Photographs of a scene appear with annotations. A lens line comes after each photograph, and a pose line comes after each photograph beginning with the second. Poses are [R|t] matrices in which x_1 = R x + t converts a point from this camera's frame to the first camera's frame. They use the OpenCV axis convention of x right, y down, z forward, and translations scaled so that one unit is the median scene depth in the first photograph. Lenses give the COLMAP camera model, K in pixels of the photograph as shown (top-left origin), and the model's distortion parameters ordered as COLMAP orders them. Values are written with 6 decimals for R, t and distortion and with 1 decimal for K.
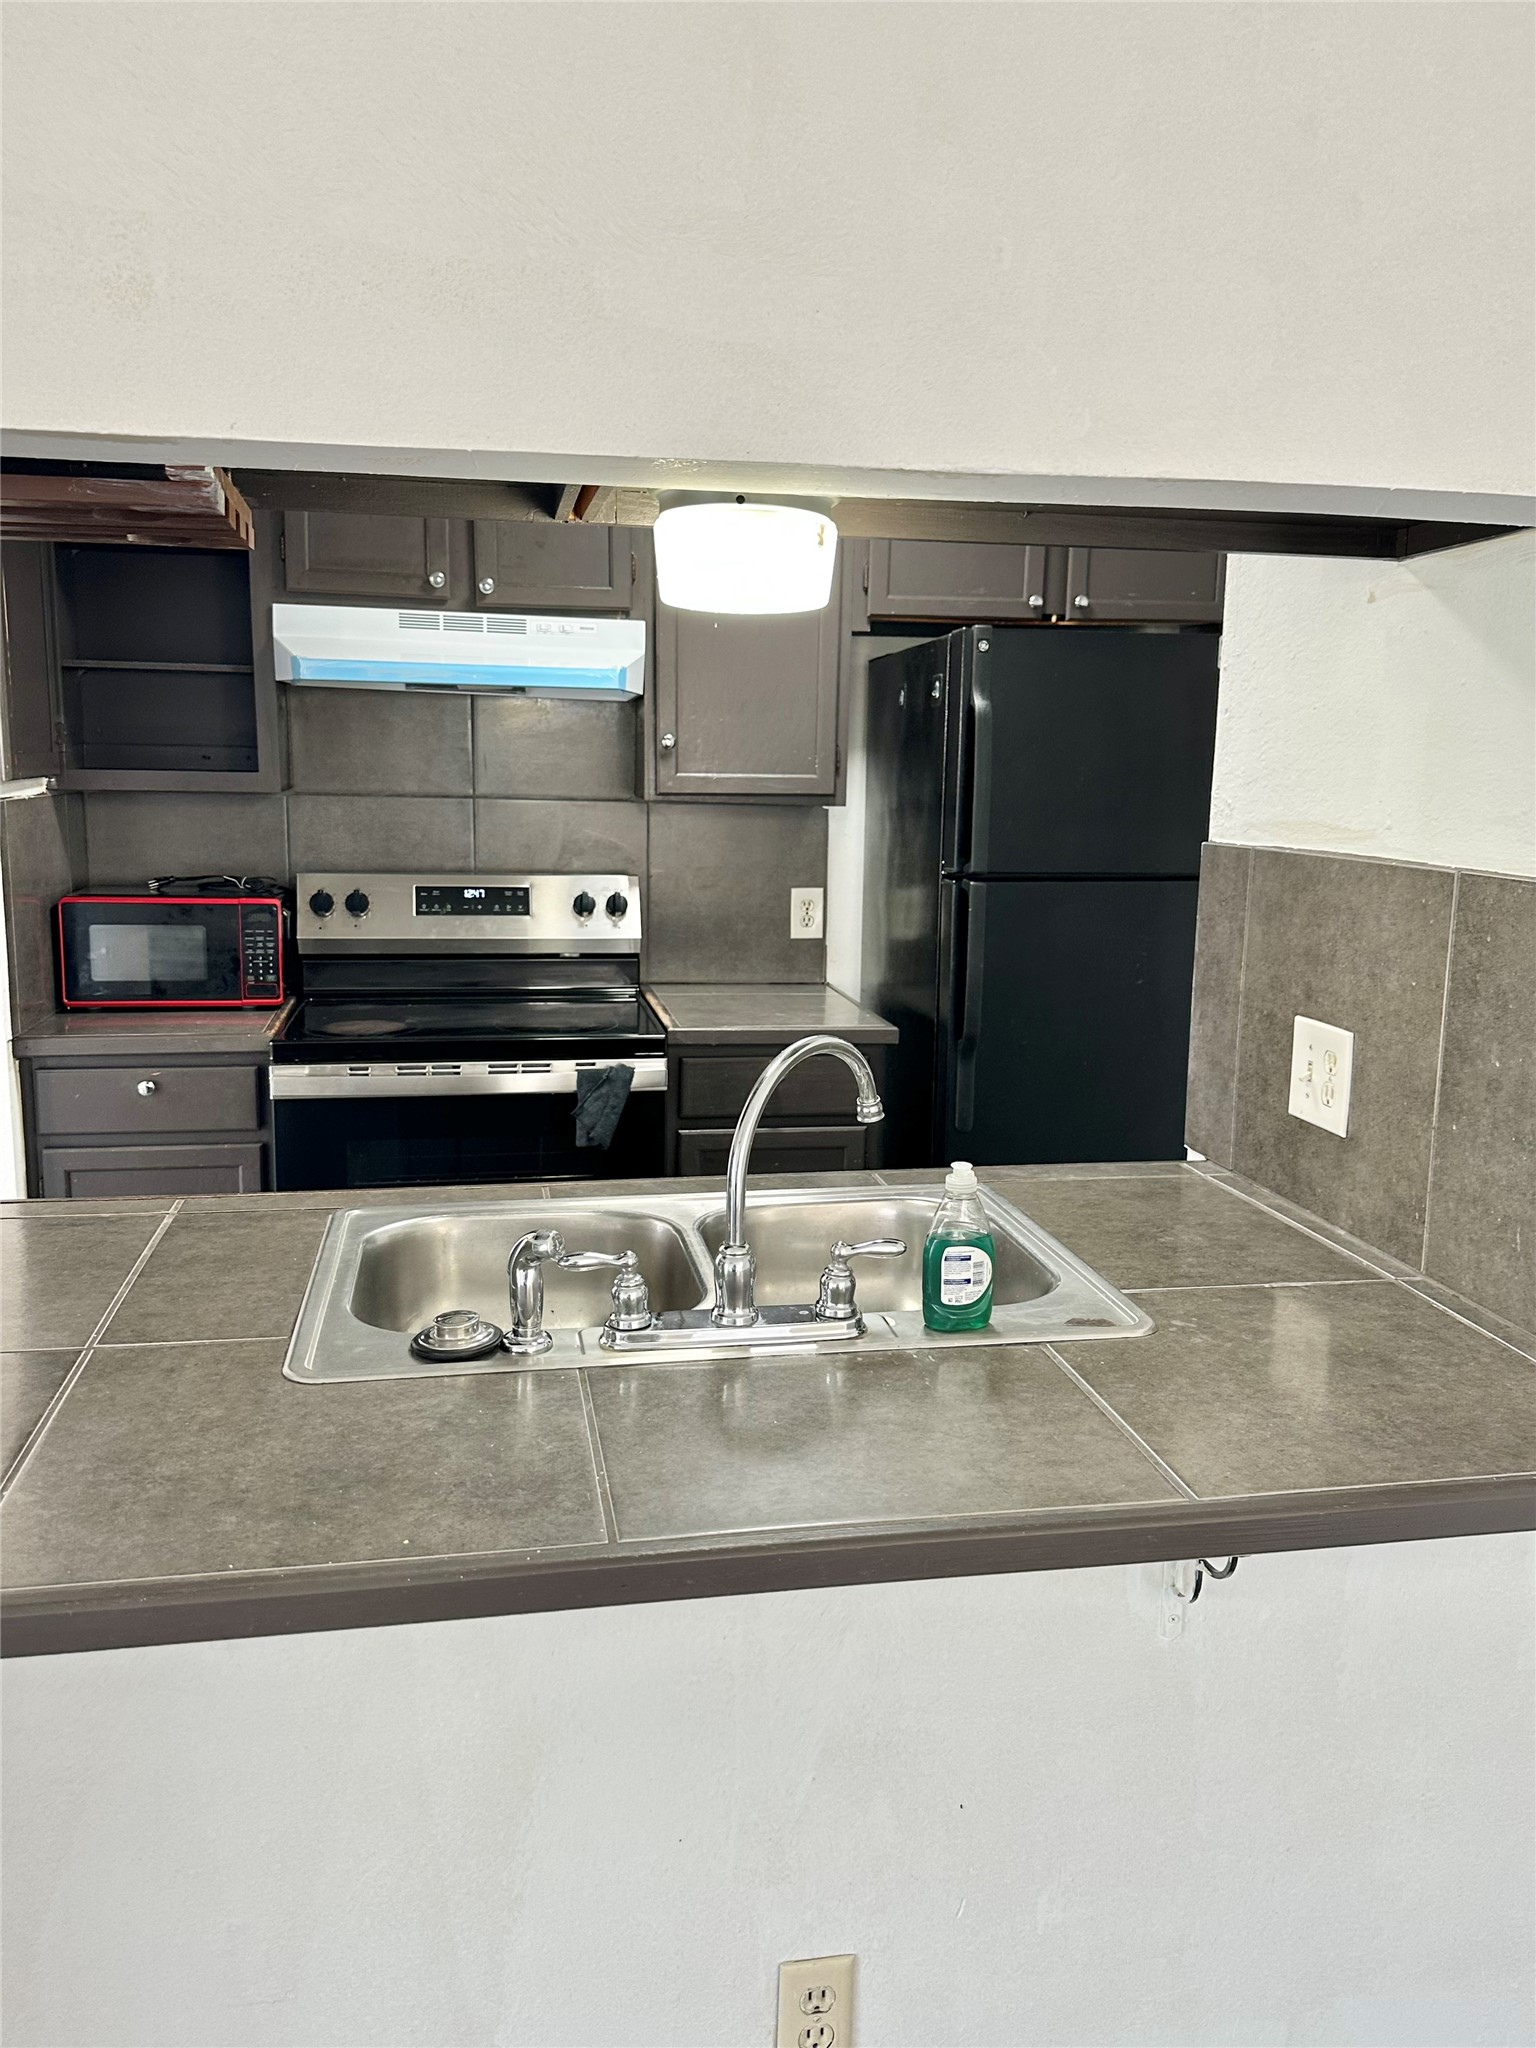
lens RADIAL K [[1578.7, 0, 764.9], [0, 1578.7, 1023.9], [0, 0, 1]] dist [-0.002293, -0.000635]
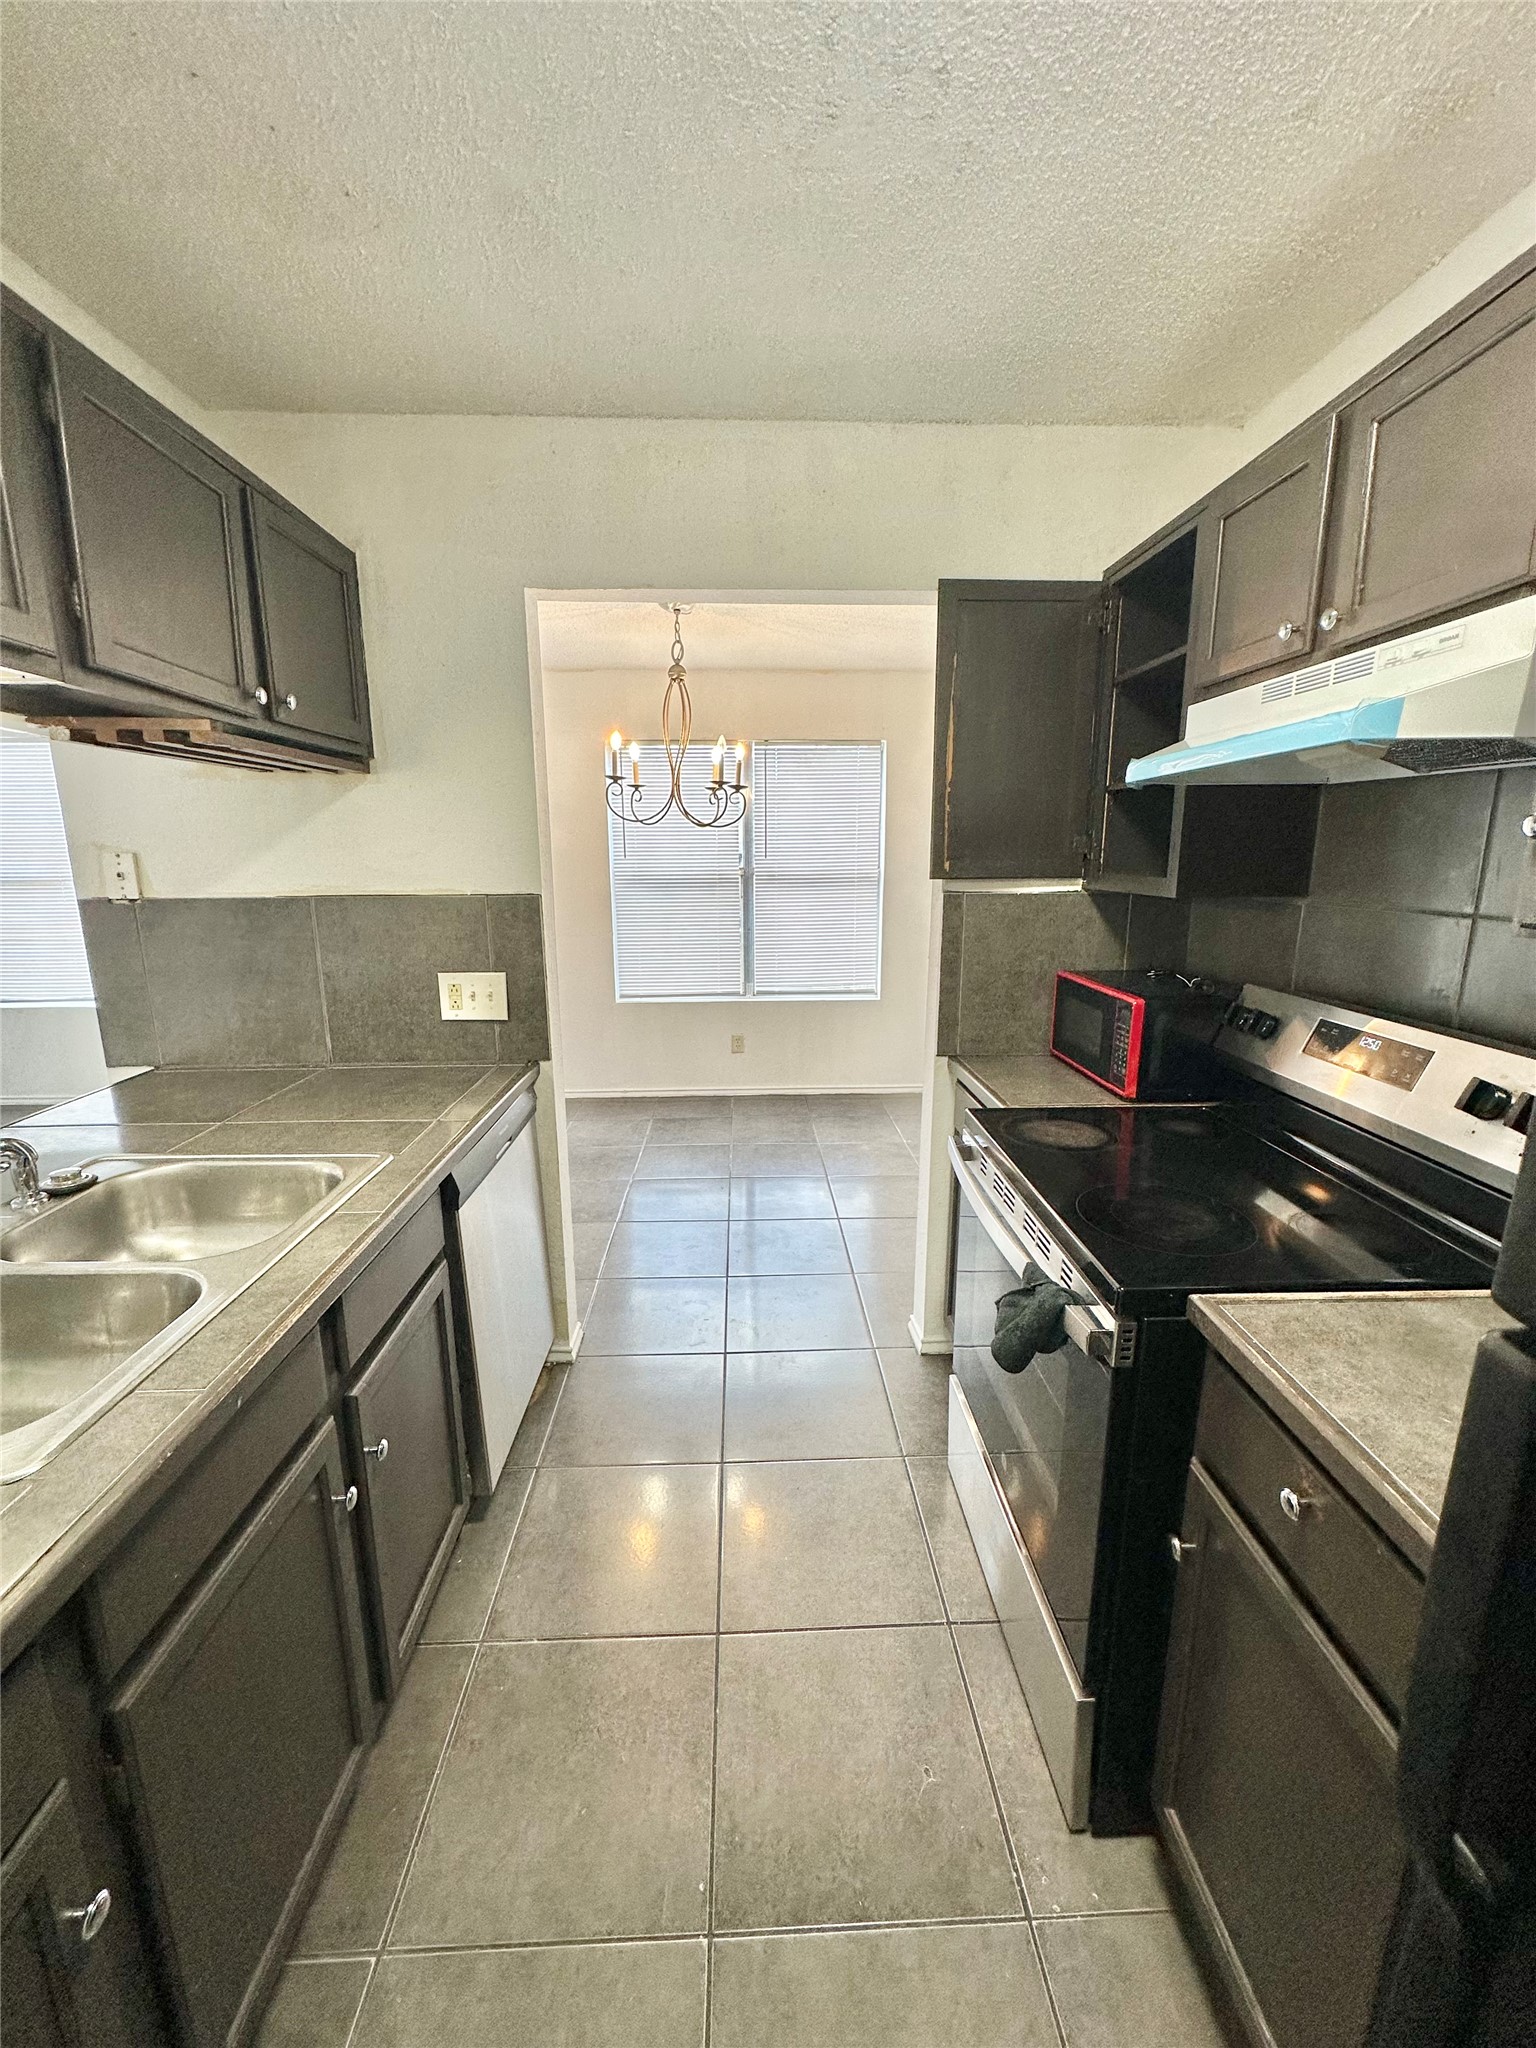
lens RADIAL K [[820.9, 0, 768.7], [0, 820.9, 1017.9], [0, 0, 1]] dist [-0.000922, -0.000037]
pose [[-0.154470, 0.181373, -0.971207, 0.435092], [-0.160794, 0.965285, 0.205841, -0.237185], [0.974825, 0.187961, -0.119944, 1.412038]]
